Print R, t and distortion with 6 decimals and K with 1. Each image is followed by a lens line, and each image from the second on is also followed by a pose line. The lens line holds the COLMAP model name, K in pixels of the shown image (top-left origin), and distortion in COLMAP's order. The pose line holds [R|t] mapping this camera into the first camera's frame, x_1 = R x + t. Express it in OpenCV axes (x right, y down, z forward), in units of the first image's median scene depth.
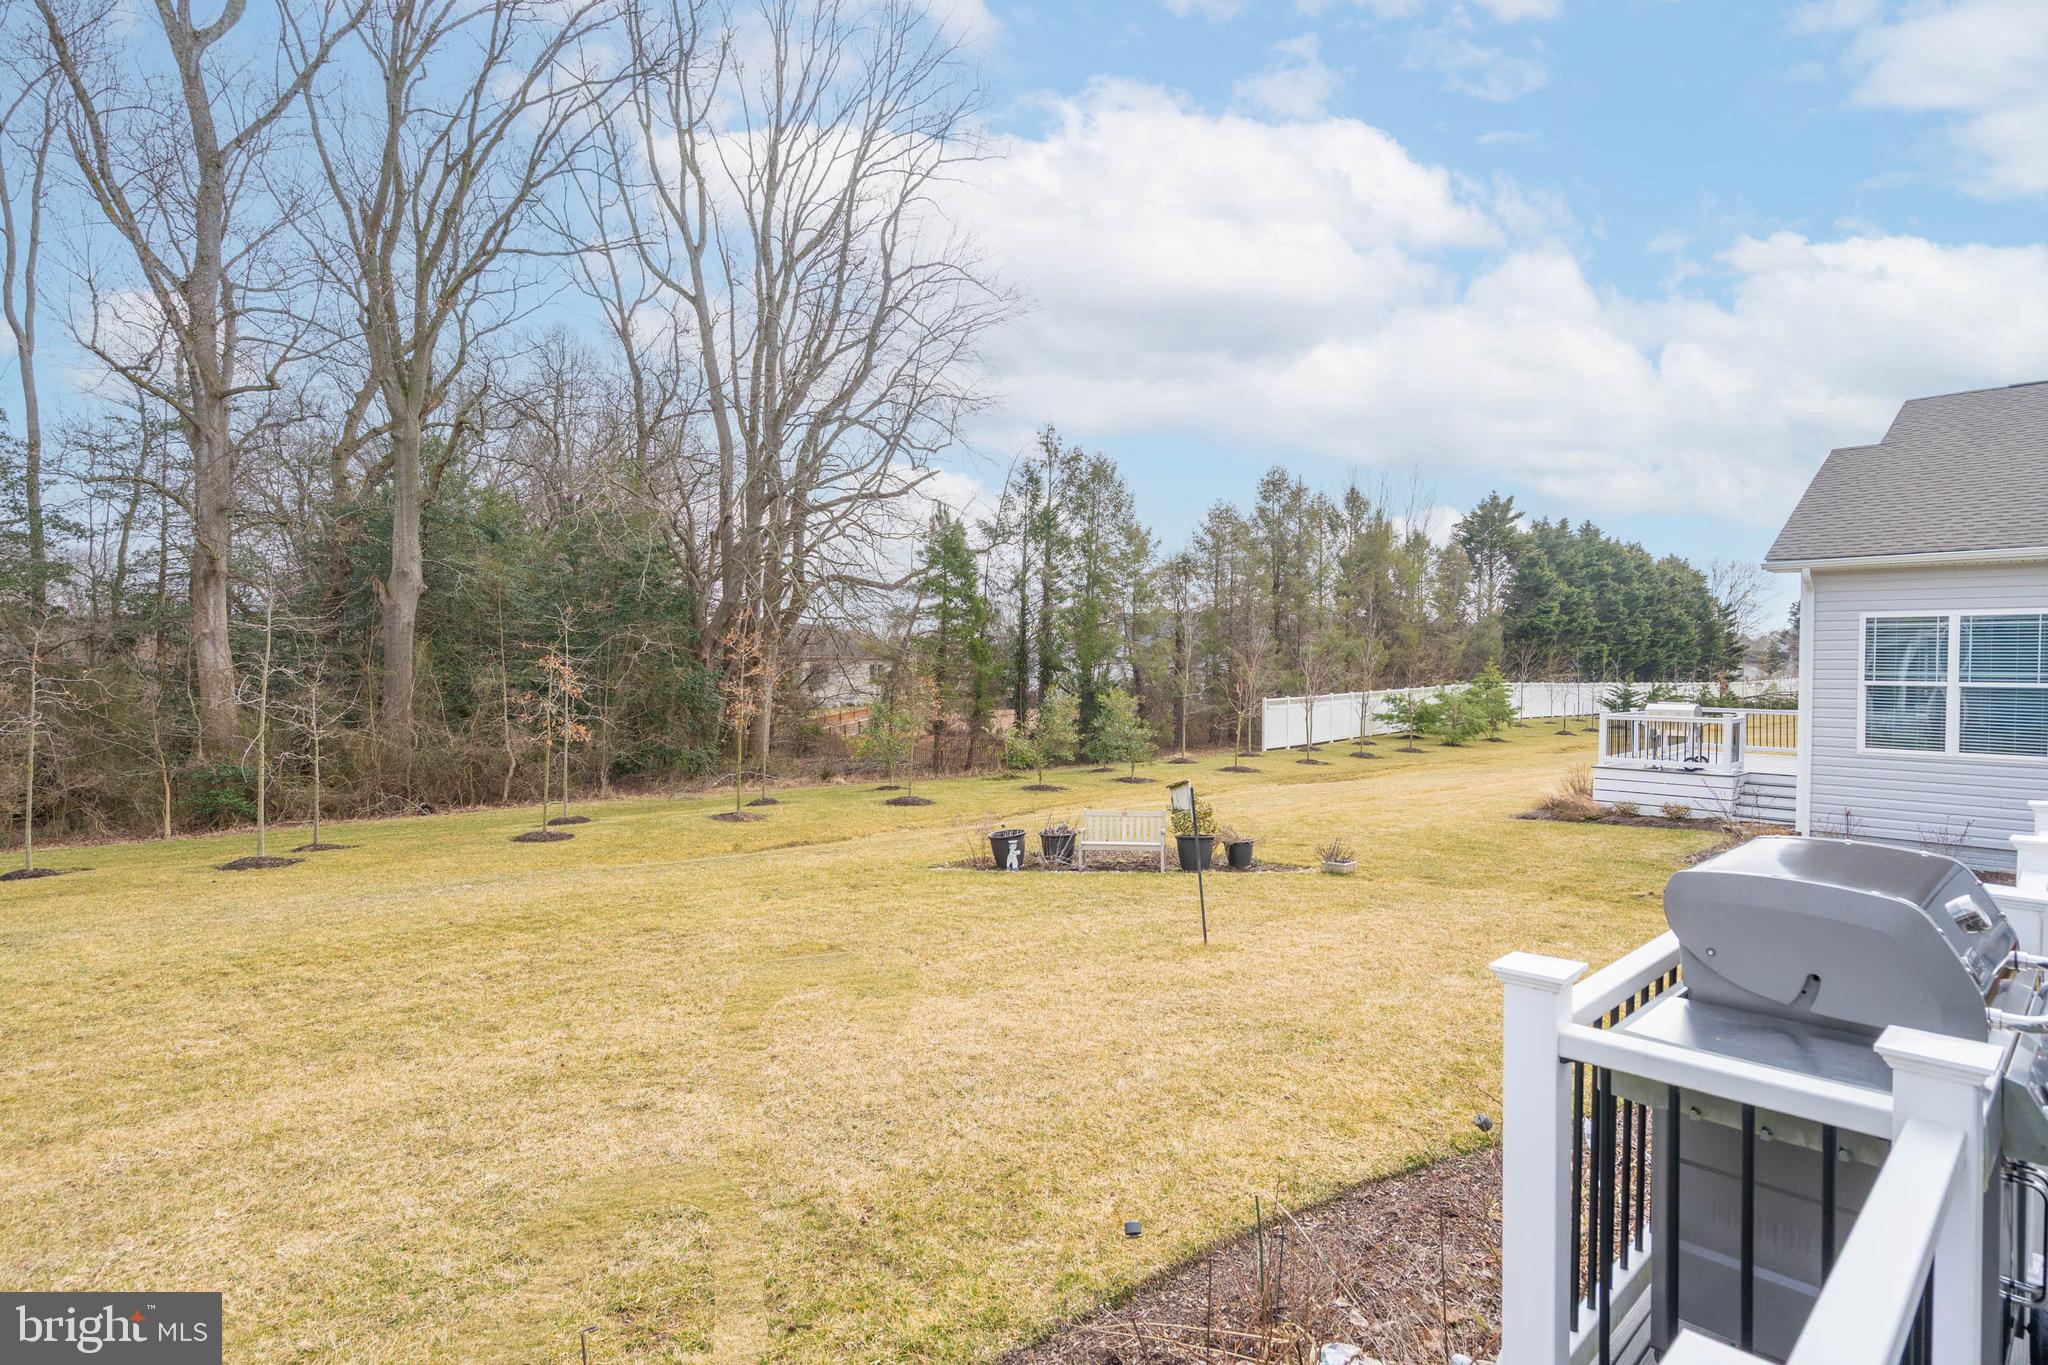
lens RADIAL K [[1049.0, 0, 1028.0], [0, 1049.0, 686.9], [0, 0, 1]] dist [0.000772, 0.001967]
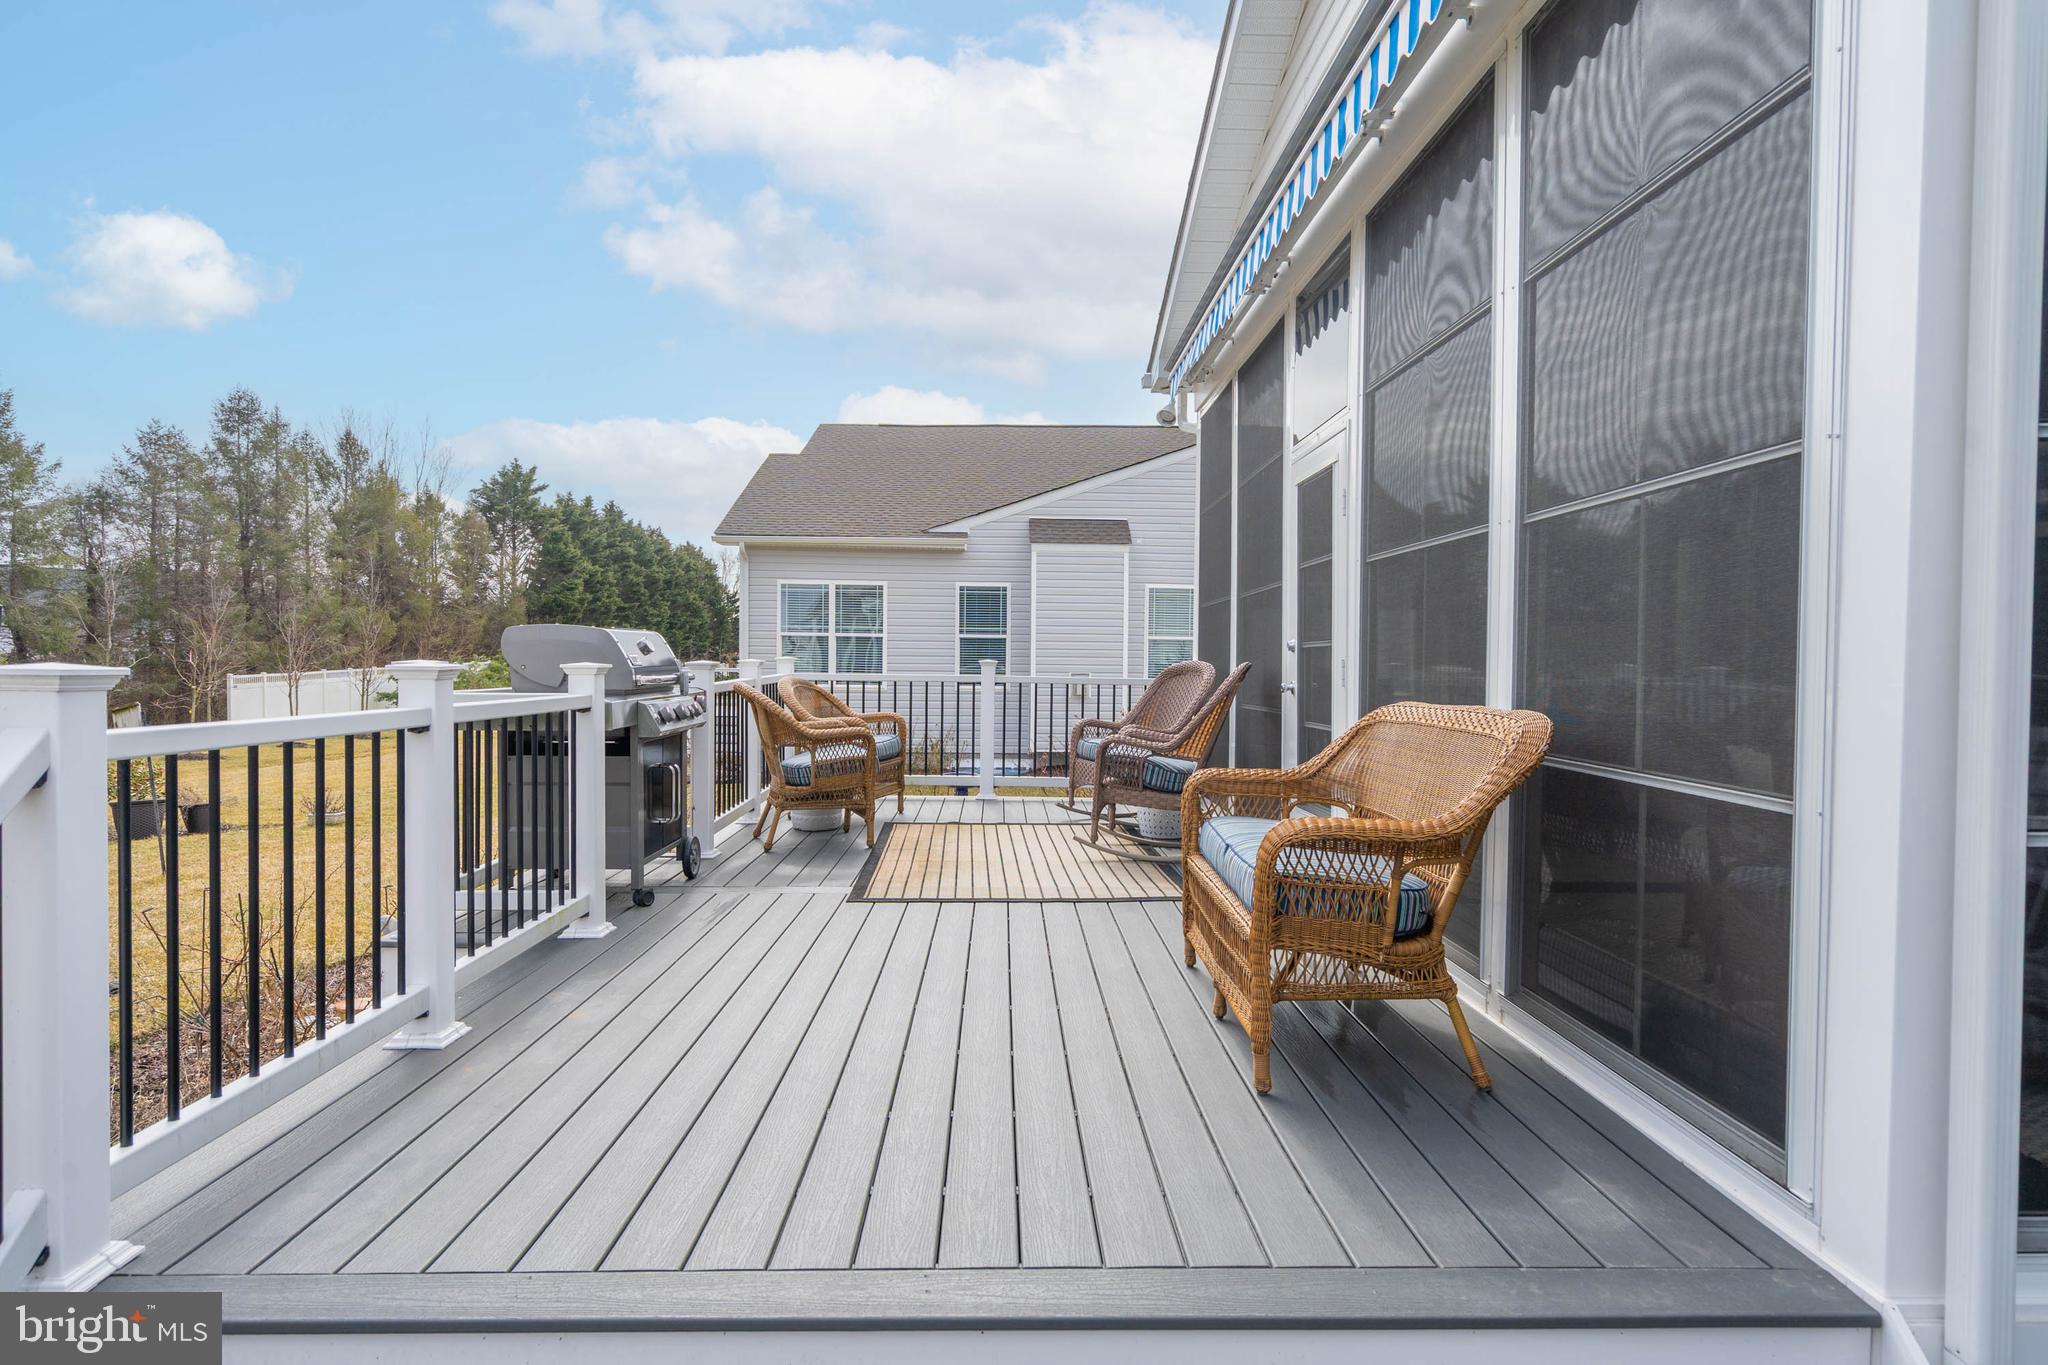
lens RADIAL K [[1139.6, 0, 1027.6], [0, 1139.6, 683.9], [0, 0, 1]] dist [0.005850, 0.000519]
pose [[0.673414, -0.014213, 0.739129, -0.014449], [0.008651, 0.999898, 0.011347, 0.014535], [-0.739215, -0.001247, 0.673469, -0.058809]]
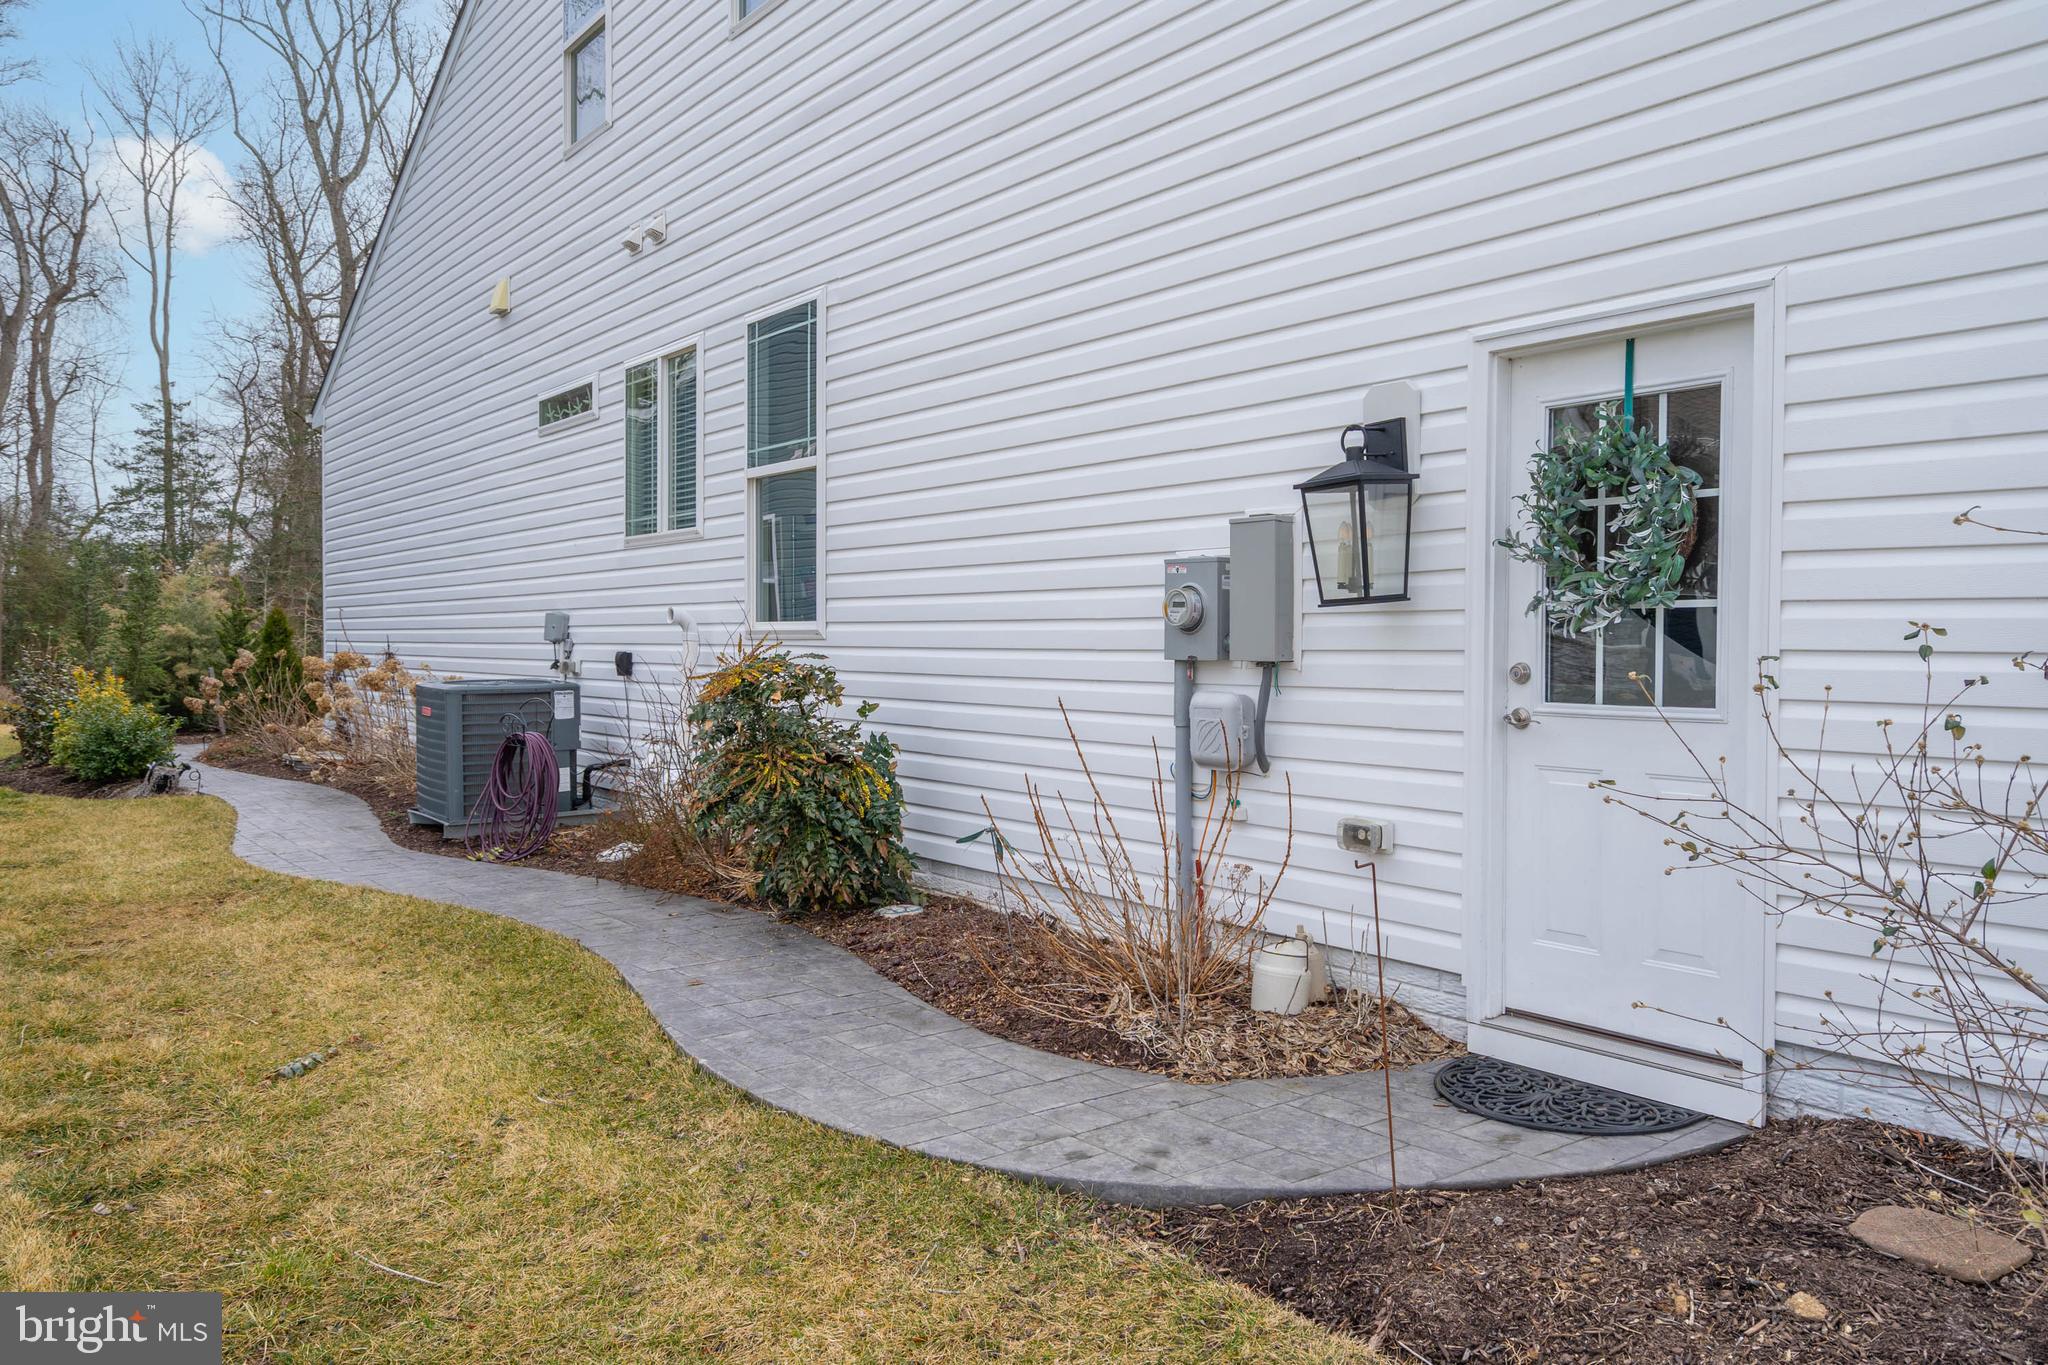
lens RADIAL K [[1496.8, 0, 1024.0], [0, 1496.8, 682.5], [0, 0, 1]] dist [0.002927, 0.002877]
pose [[0.992523, 0.006040, -0.121911, 0.244795], [-0.005507, 0.999974, 0.004709, 0.033830], [0.121936, -0.004002, 0.992530, -0.578221]]
